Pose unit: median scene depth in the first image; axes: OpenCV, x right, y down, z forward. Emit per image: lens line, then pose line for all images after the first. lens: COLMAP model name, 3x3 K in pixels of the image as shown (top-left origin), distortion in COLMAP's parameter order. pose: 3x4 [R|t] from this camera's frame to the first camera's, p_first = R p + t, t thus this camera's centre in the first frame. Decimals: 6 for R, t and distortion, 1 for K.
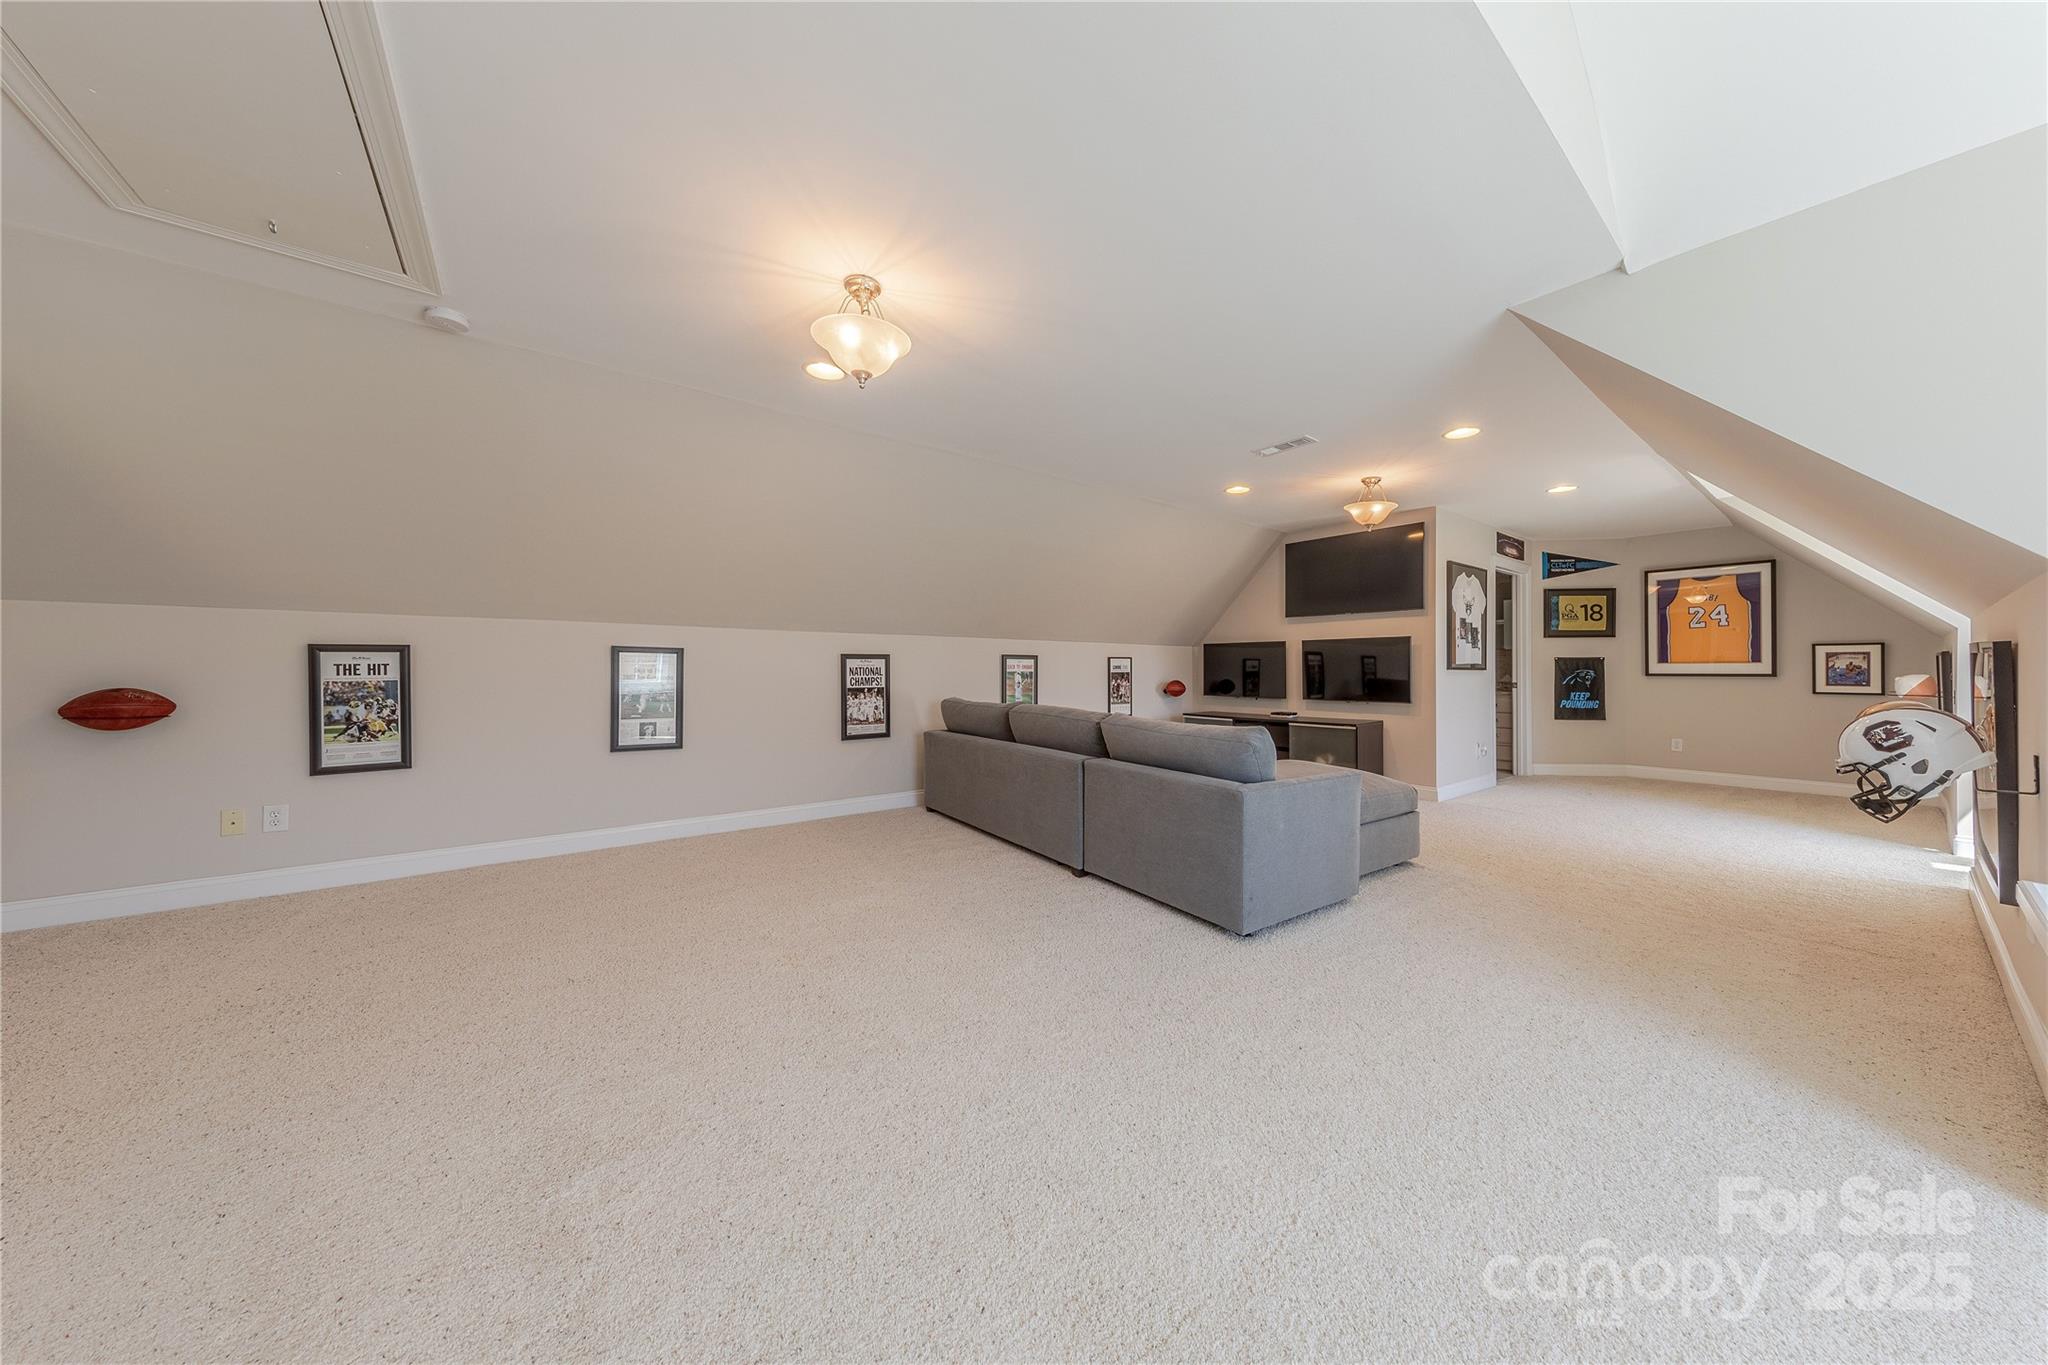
lens RADIAL K [[656.2, 0, 1035.2], [0, 656.2, 684.7], [0, 0, 1]] dist [-0.000114, -0.000023]
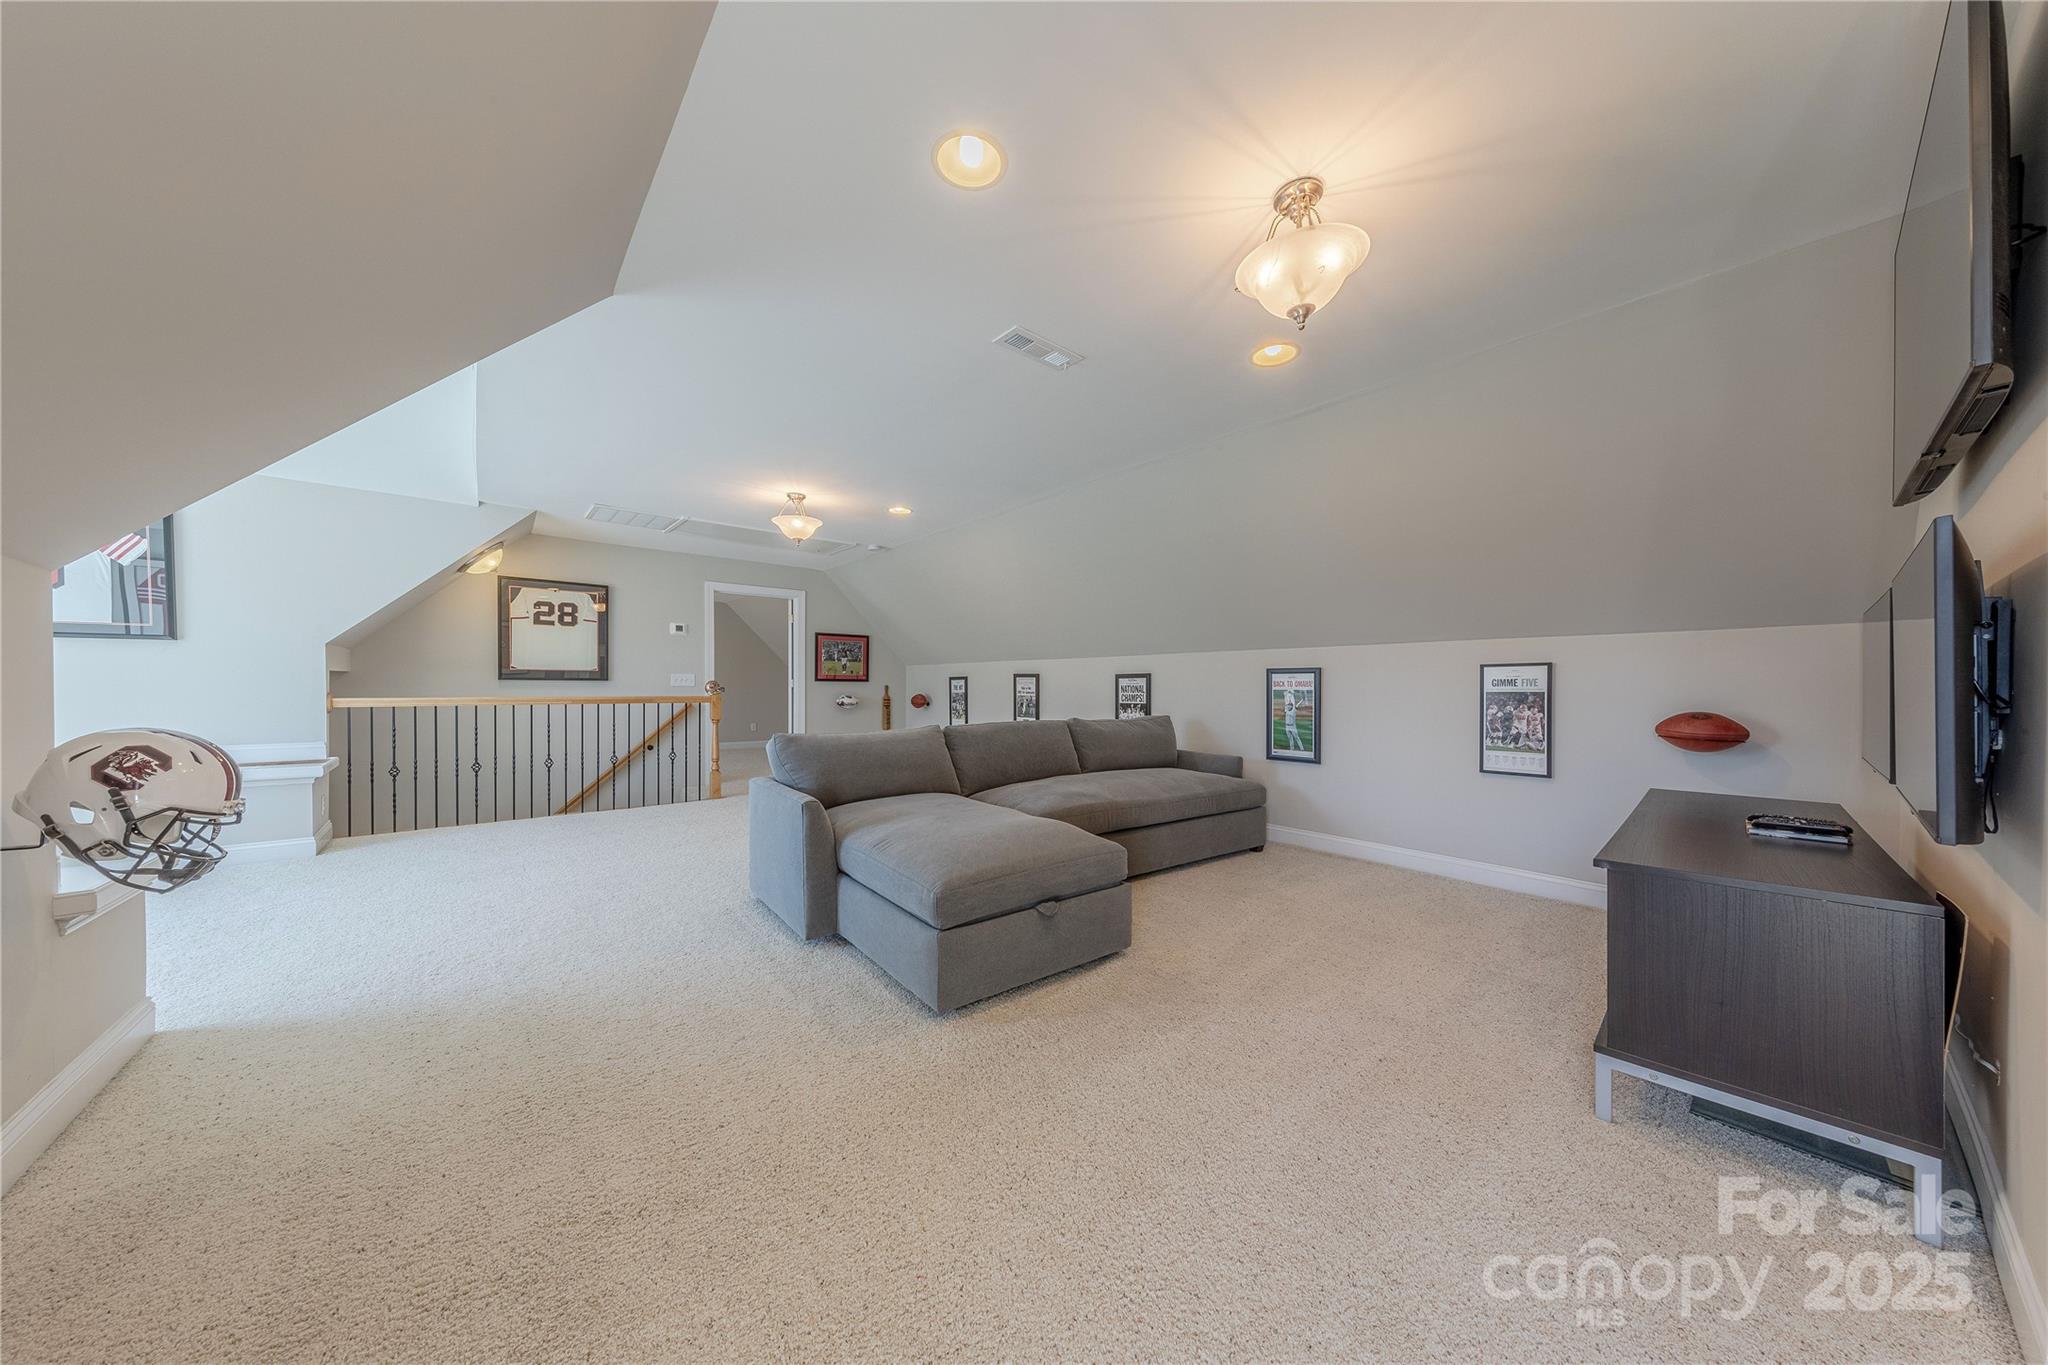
lens RADIAL K [[656.2, 0, 1035.2], [0, 656.2, 684.7], [0, 0, 1]] dist [-0.000114, -0.000023]
pose [[0.055818, -0.007589, -0.998412, 0.860822], [-0.027434, 0.999582, -0.009131, -0.012850], [0.998064, 0.027900, 0.055586, 0.770994]]
